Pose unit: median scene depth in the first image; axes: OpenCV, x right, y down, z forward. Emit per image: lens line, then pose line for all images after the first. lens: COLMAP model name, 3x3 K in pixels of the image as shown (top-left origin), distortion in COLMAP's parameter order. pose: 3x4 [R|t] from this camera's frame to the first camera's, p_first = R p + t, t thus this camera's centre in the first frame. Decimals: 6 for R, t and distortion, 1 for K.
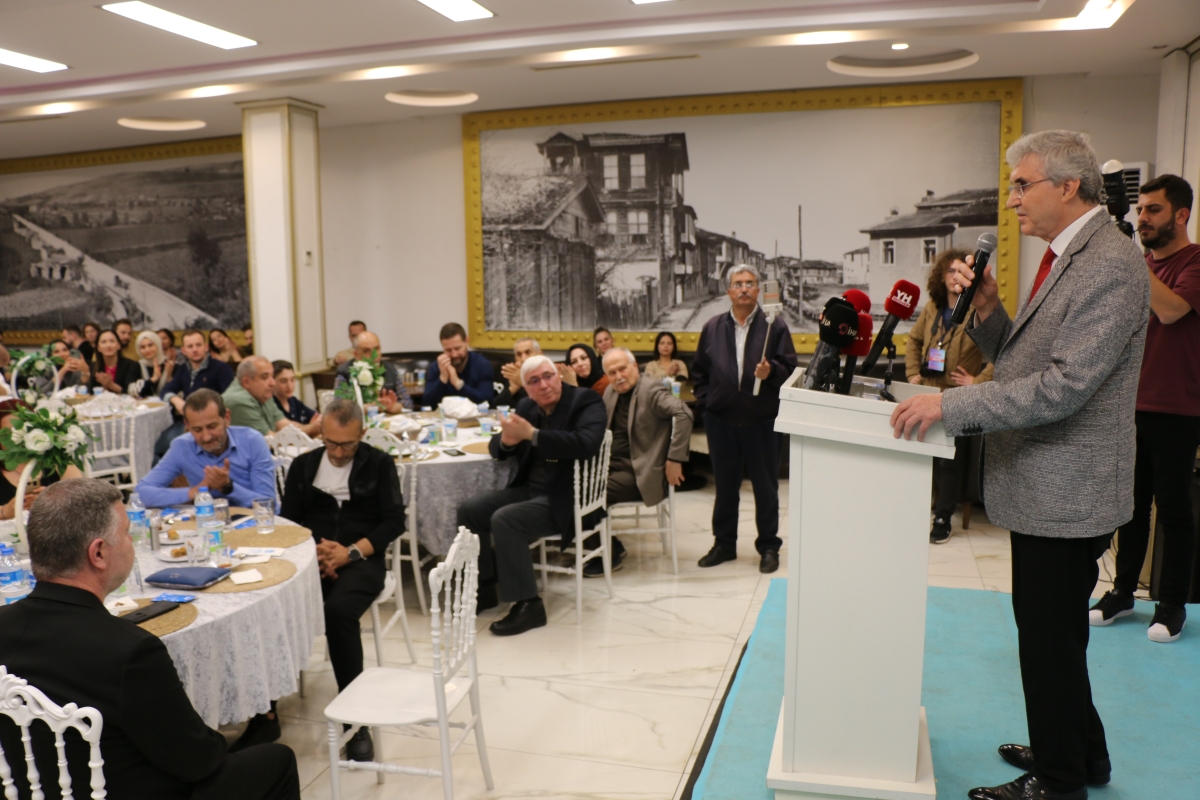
lens RADIAL K [[970.5, 0, 592.6], [0, 970.5, 415.9], [0, 0, 1]] dist [-0.186401, 0.154634]
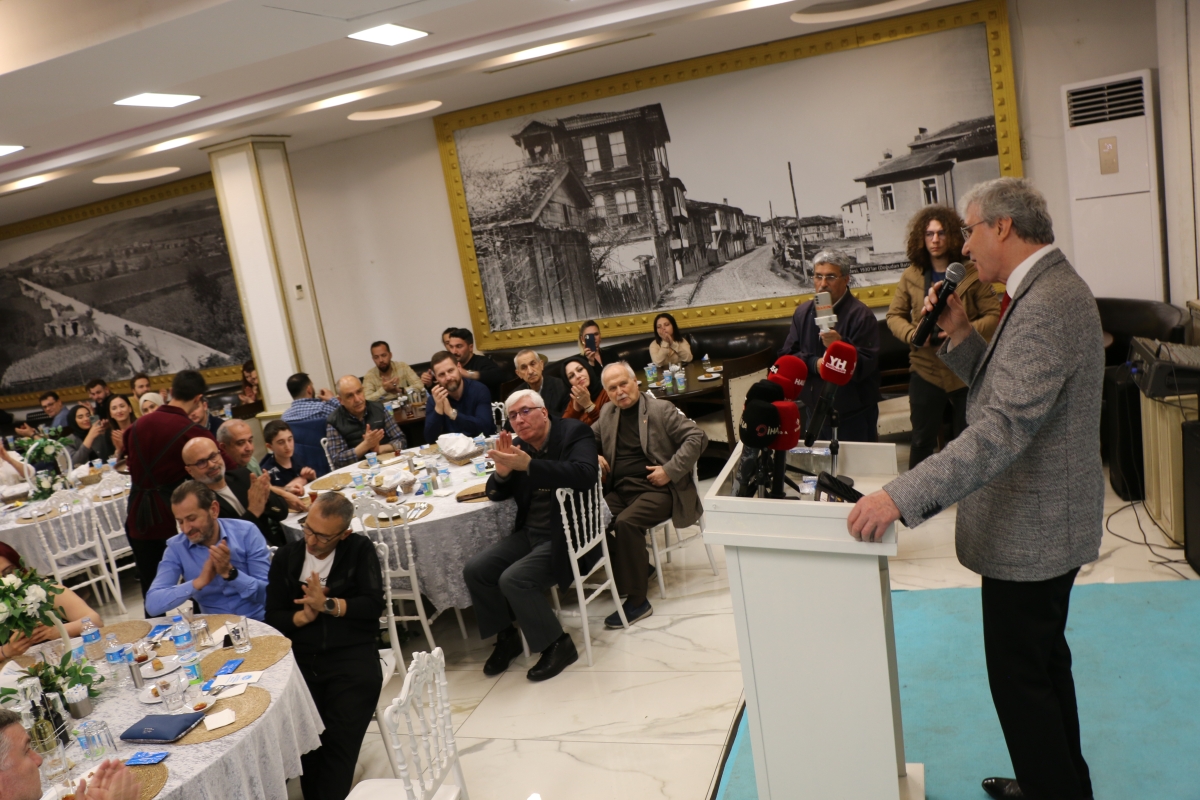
lens RADIAL K [[970.5, 0, 595.8], [0, 970.5, 418.3], [0, 0, 1]] dist [-0.186401, 0.154634]
pose [[0.988455, -0.139052, -0.060169, 0.044779], [0.142733, 0.987822, 0.061930, -0.050628], [0.050824, -0.069803, 0.996265, 0.019294]]
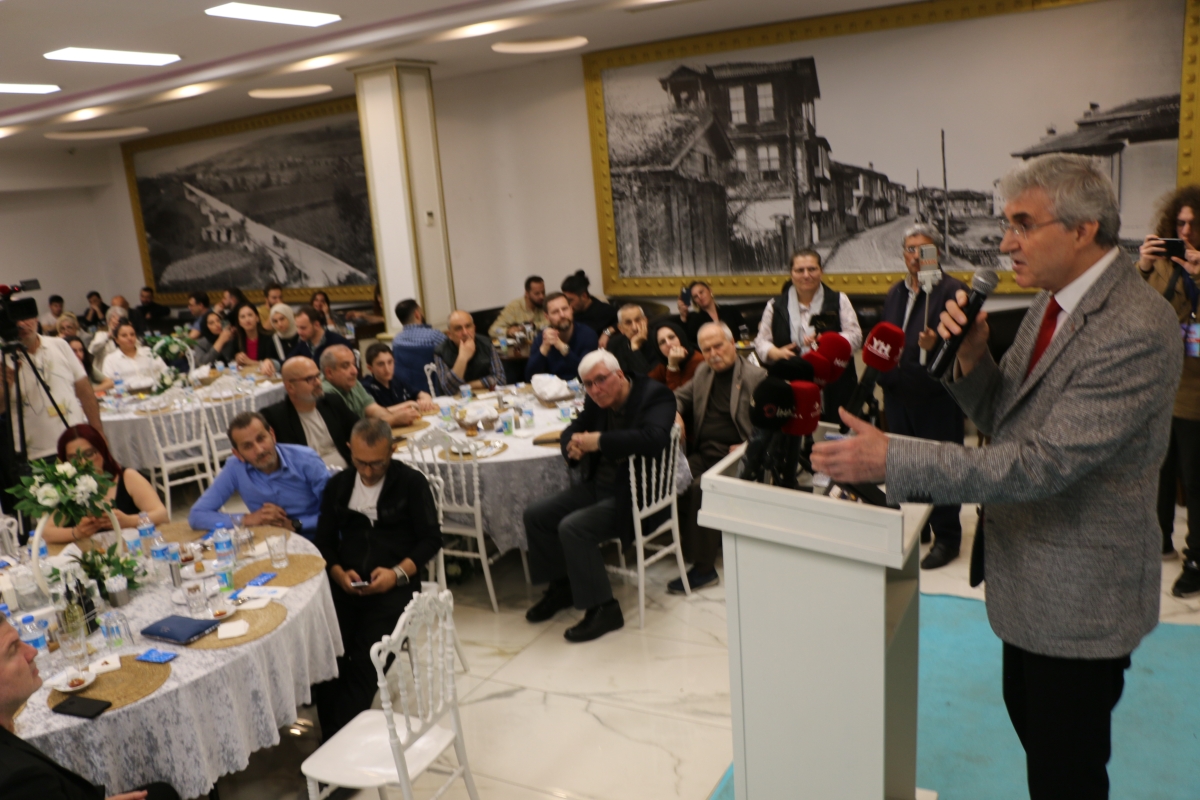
lens RADIAL K [[970.5, 0, 596.6], [0, 970.5, 410.7], [0, 0, 1]] dist [-0.186401, 0.154634]
pose [[0.975466, -0.018701, -0.219354, 0.083030], [0.039693, 0.994997, 0.091684, -0.048315], [0.216542, -0.098141, 0.971328, 0.041132]]
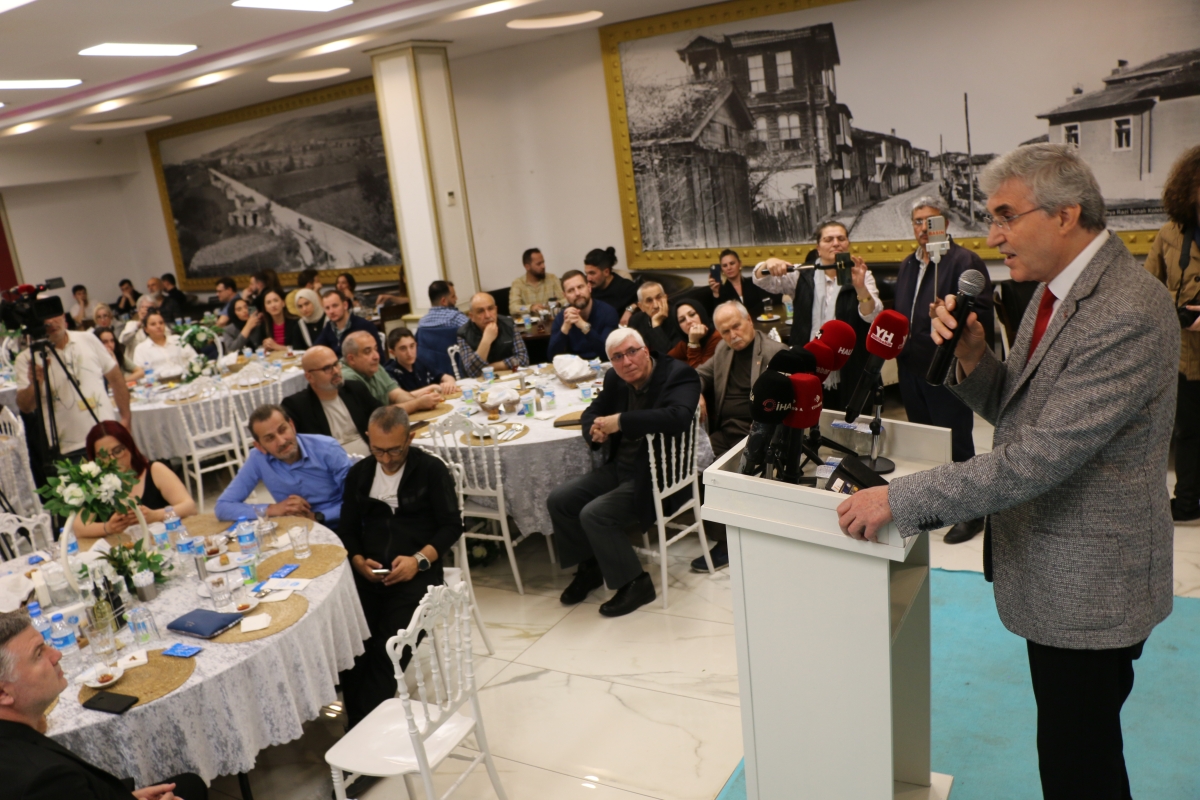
lens RADIAL K [[970.5, 0, 593.8], [0, 970.5, 405.8], [0, 0, 1]] dist [-0.186401, 0.154634]
pose [[0.965411, -0.036226, -0.258205, 0.092038], [0.068532, 0.990736, 0.117238, -0.055237], [0.251566, -0.130878, 0.958950, 0.043417]]
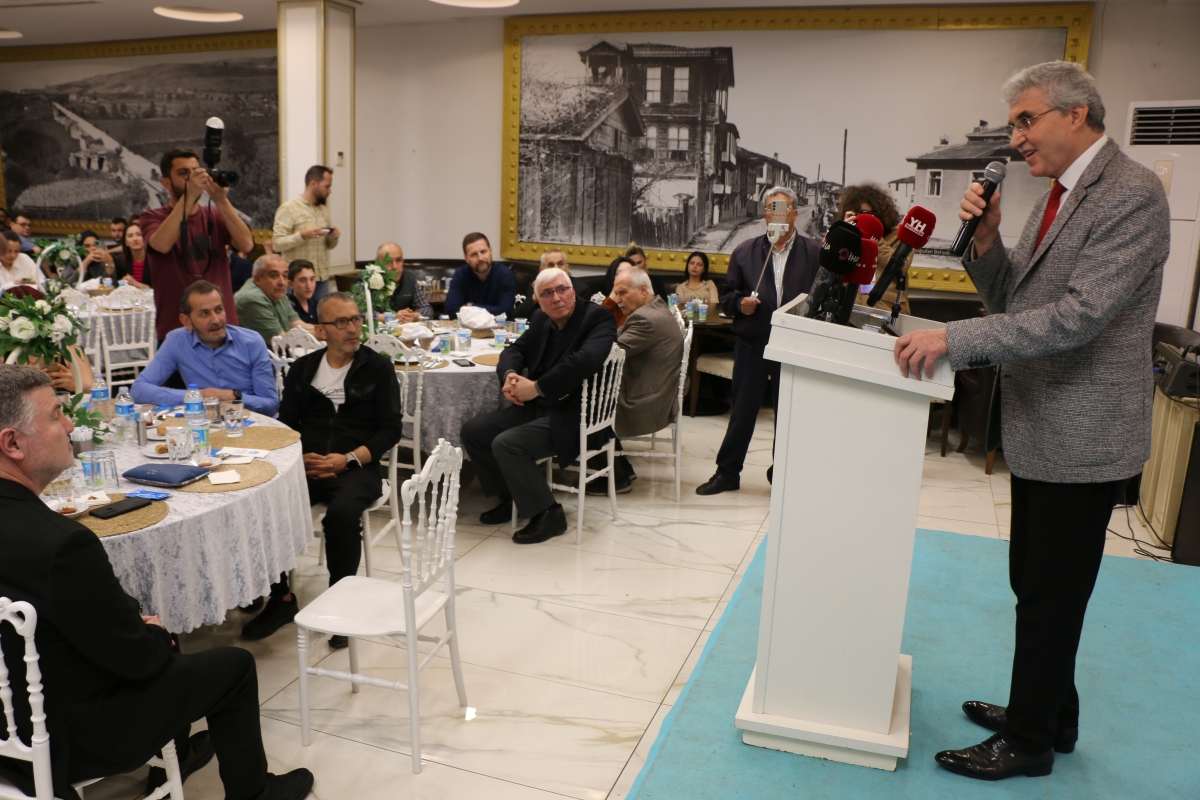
lens RADIAL K [[970.5, 0, 593.4], [0, 970.5, 411.1], [0, 0, 1]] dist [-0.186401, 0.154634]
pose [[0.997322, 0.060042, -0.041755, 0.018428], [-0.056527, 0.995128, 0.080782, 0.000072], [0.046402, -0.078205, 0.995857, 0.013984]]
